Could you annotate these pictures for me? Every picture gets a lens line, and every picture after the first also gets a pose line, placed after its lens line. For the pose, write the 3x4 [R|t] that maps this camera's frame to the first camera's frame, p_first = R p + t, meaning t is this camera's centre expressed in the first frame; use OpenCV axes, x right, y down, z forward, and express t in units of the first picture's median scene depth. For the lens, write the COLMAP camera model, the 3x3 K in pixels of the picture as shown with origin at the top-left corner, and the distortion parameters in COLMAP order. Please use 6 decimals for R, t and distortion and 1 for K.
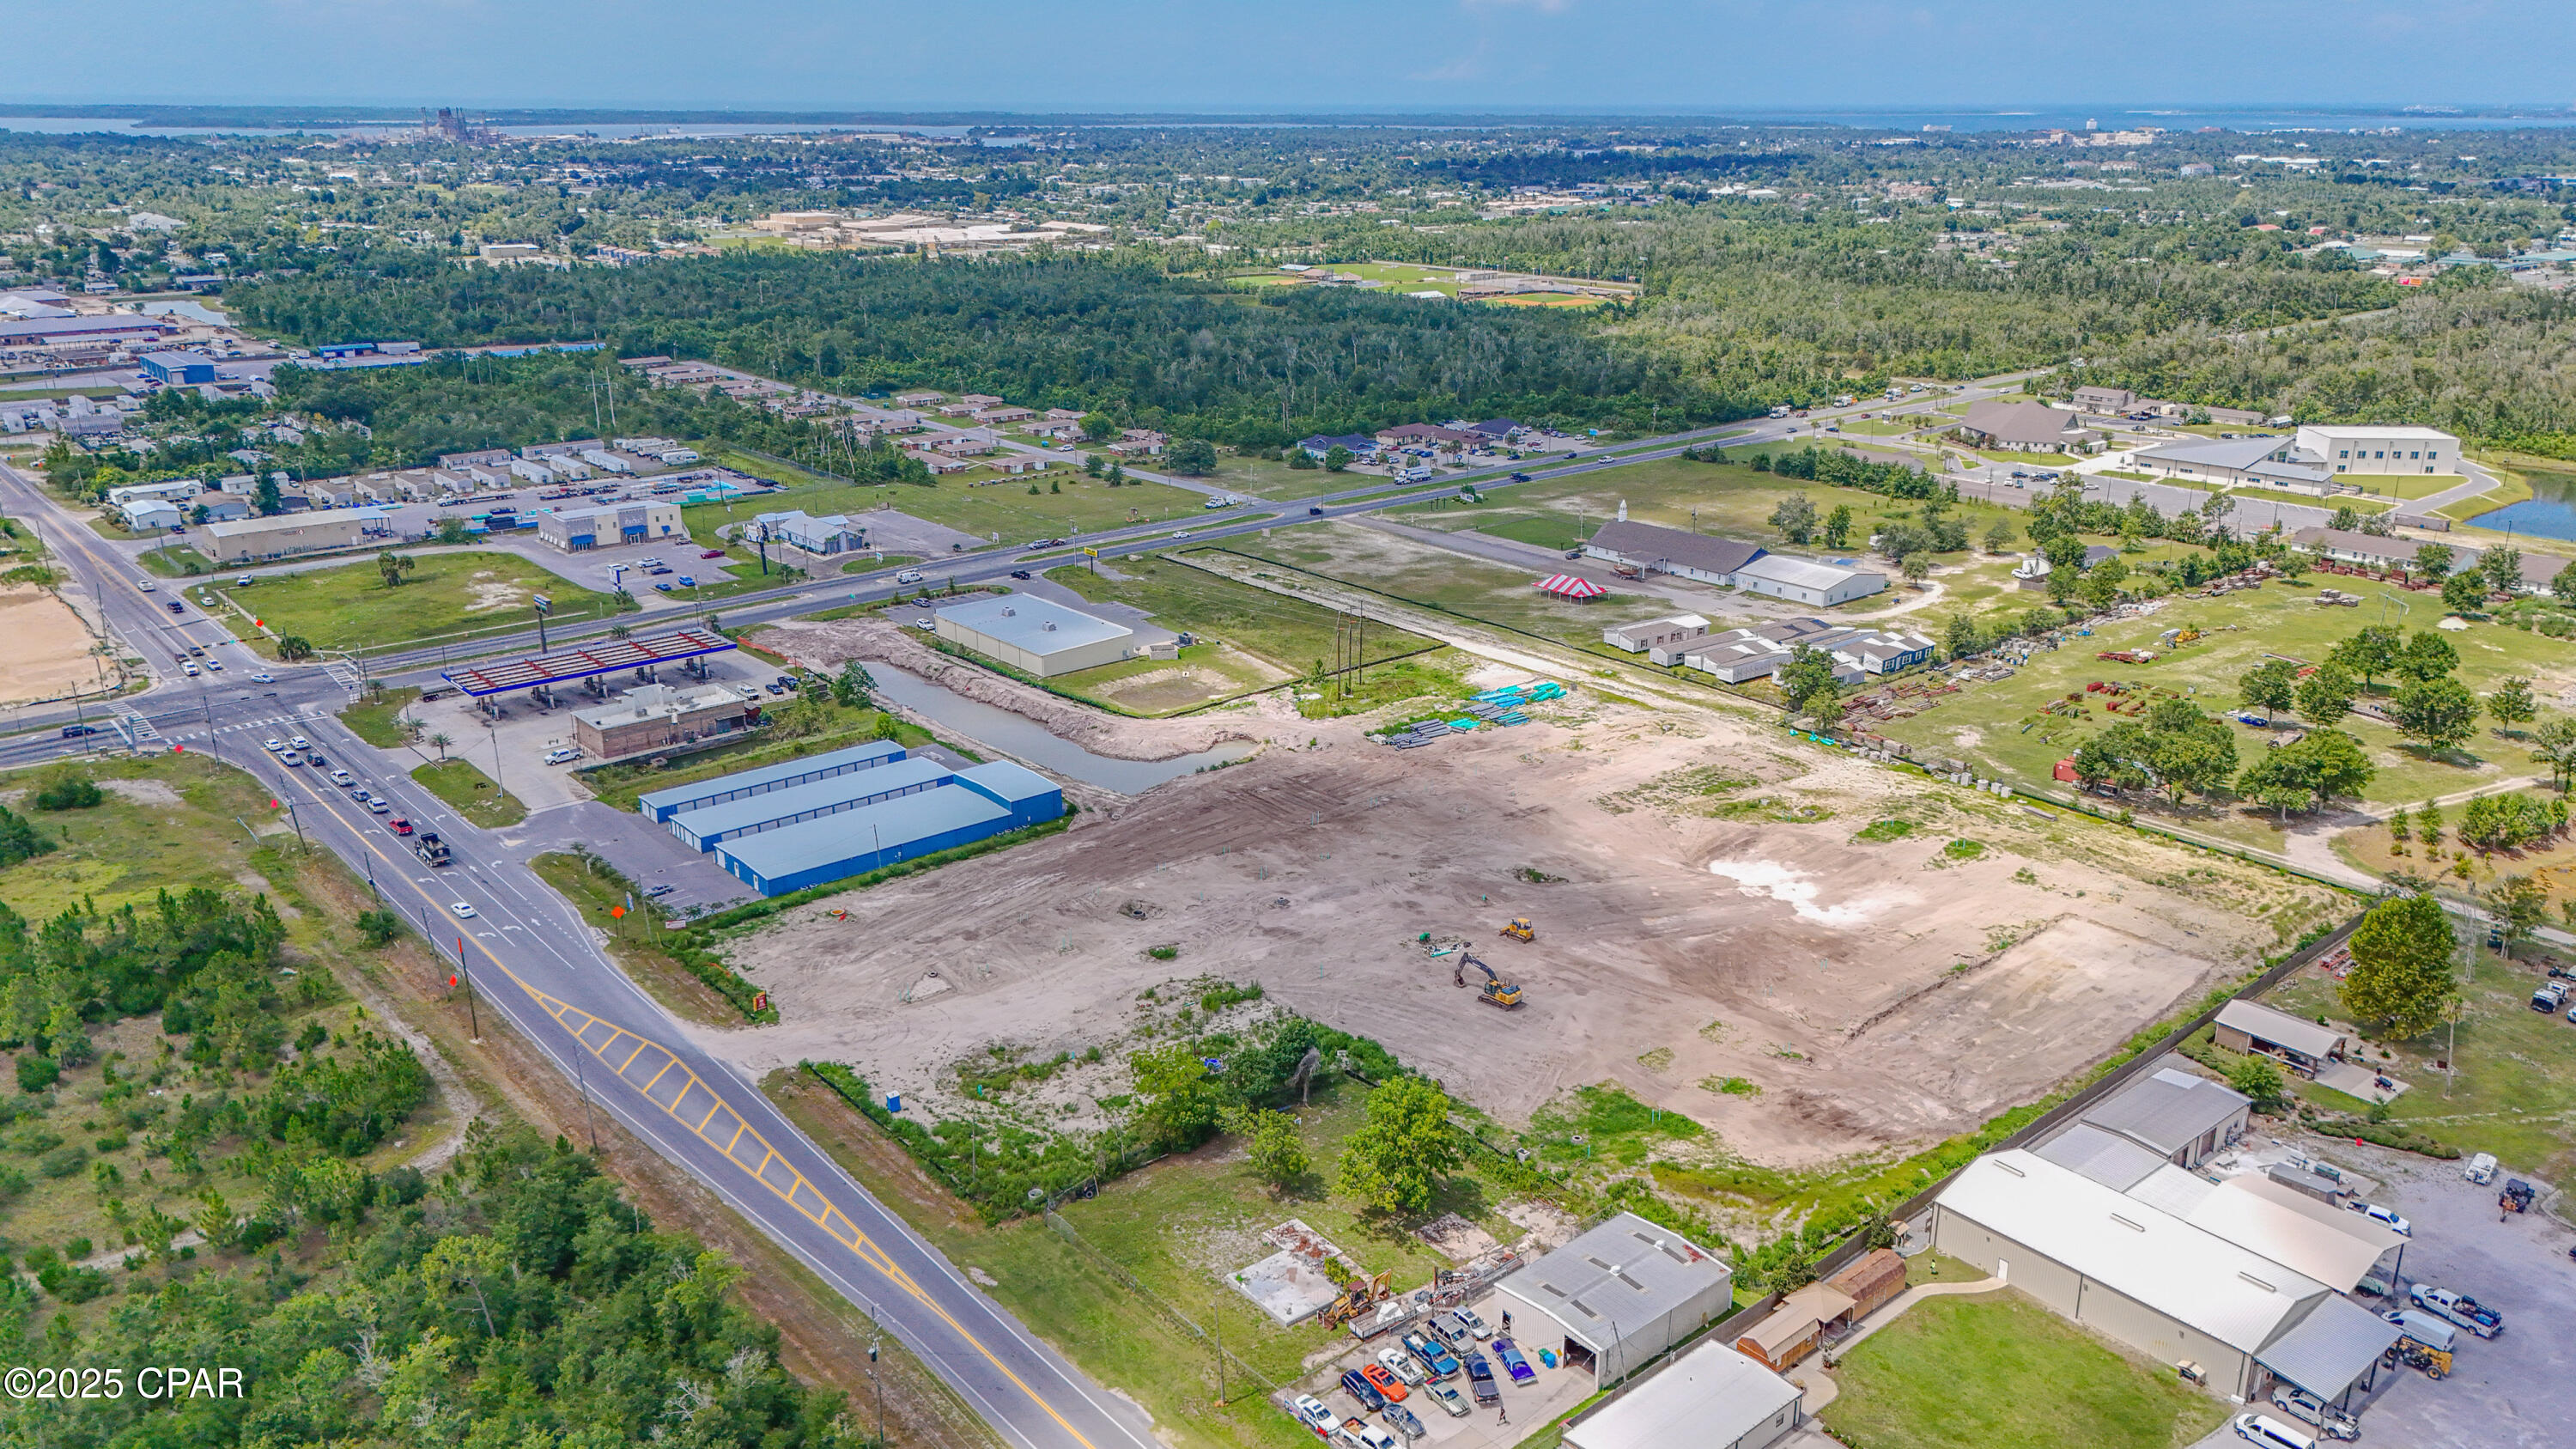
lens RADIAL K [[1898.9, 0, 1284.2], [0, 1898.9, 715.7], [0, 0, 1]] dist [0.092600, -0.105998]
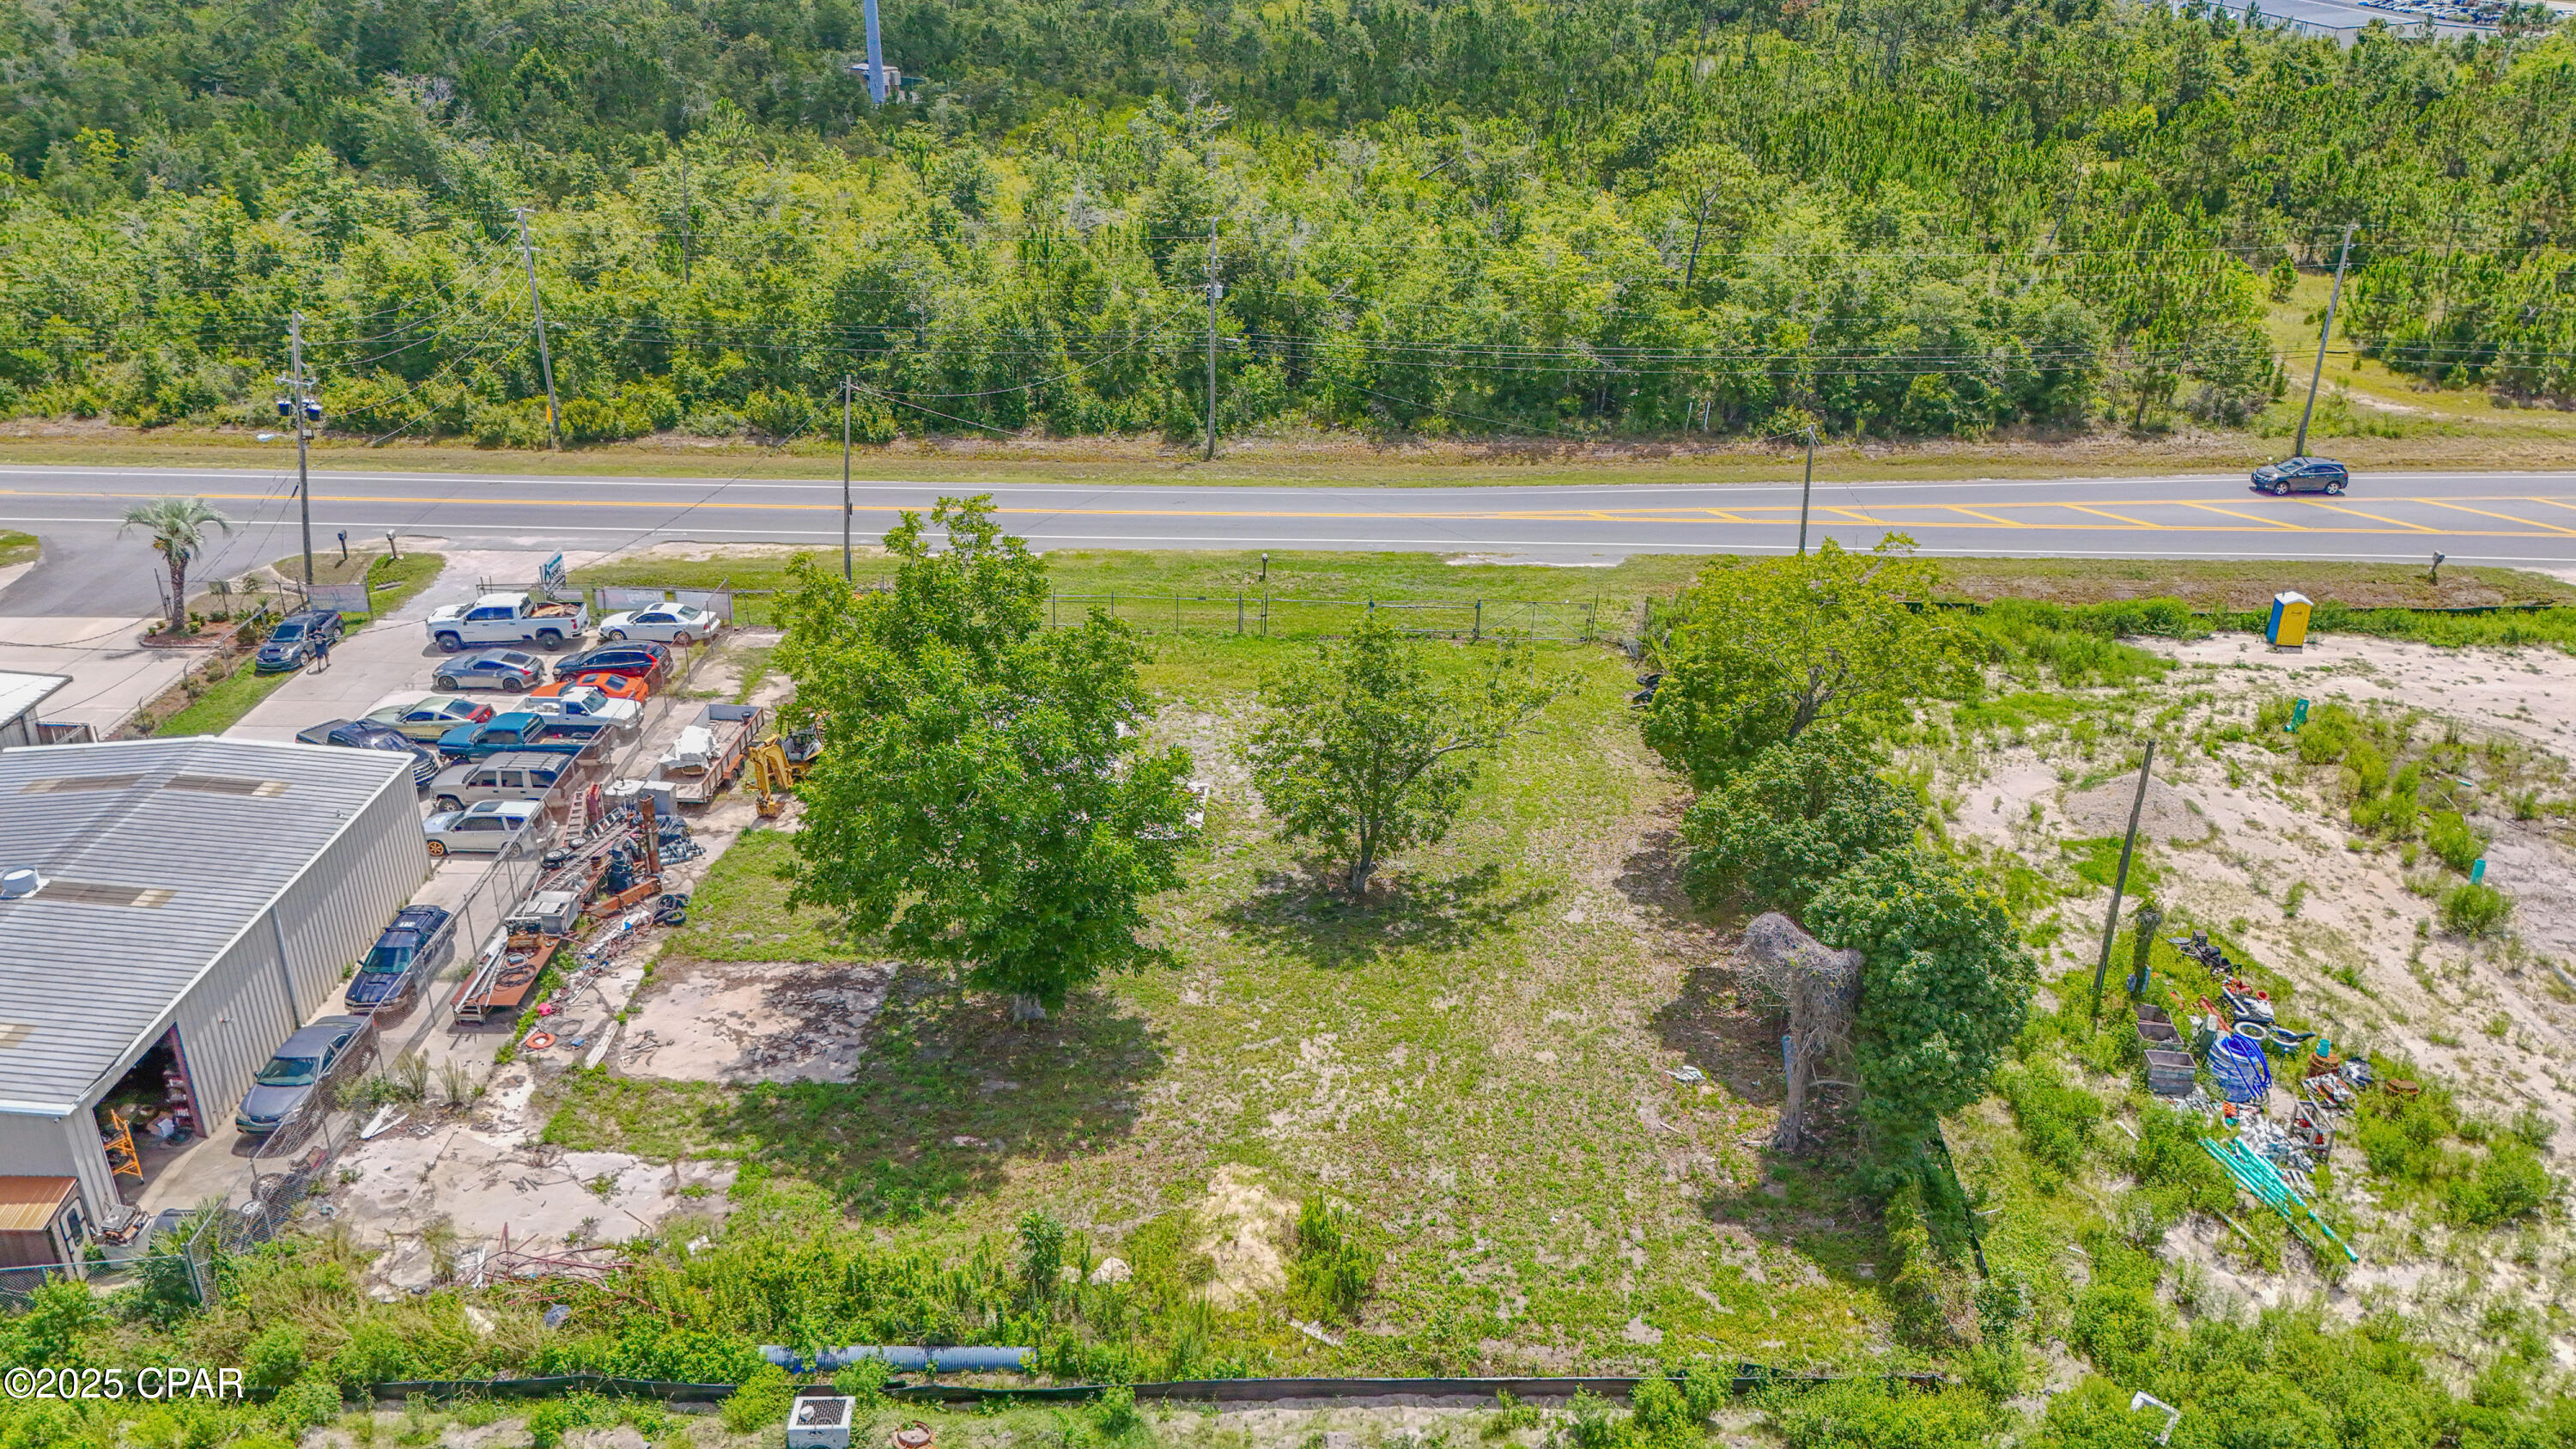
lens RADIAL K [[1898.9, 0, 1284.2], [0, 1898.9, 715.7], [0, 0, 1]] dist [0.092600, -0.105998]
pose [[-0.656598, 0.307073, -0.688901, 0.127348], [-0.248522, 0.774282, 0.582000, 0.026281], [0.712121, 0.553347, -0.432078, 0.657871]]
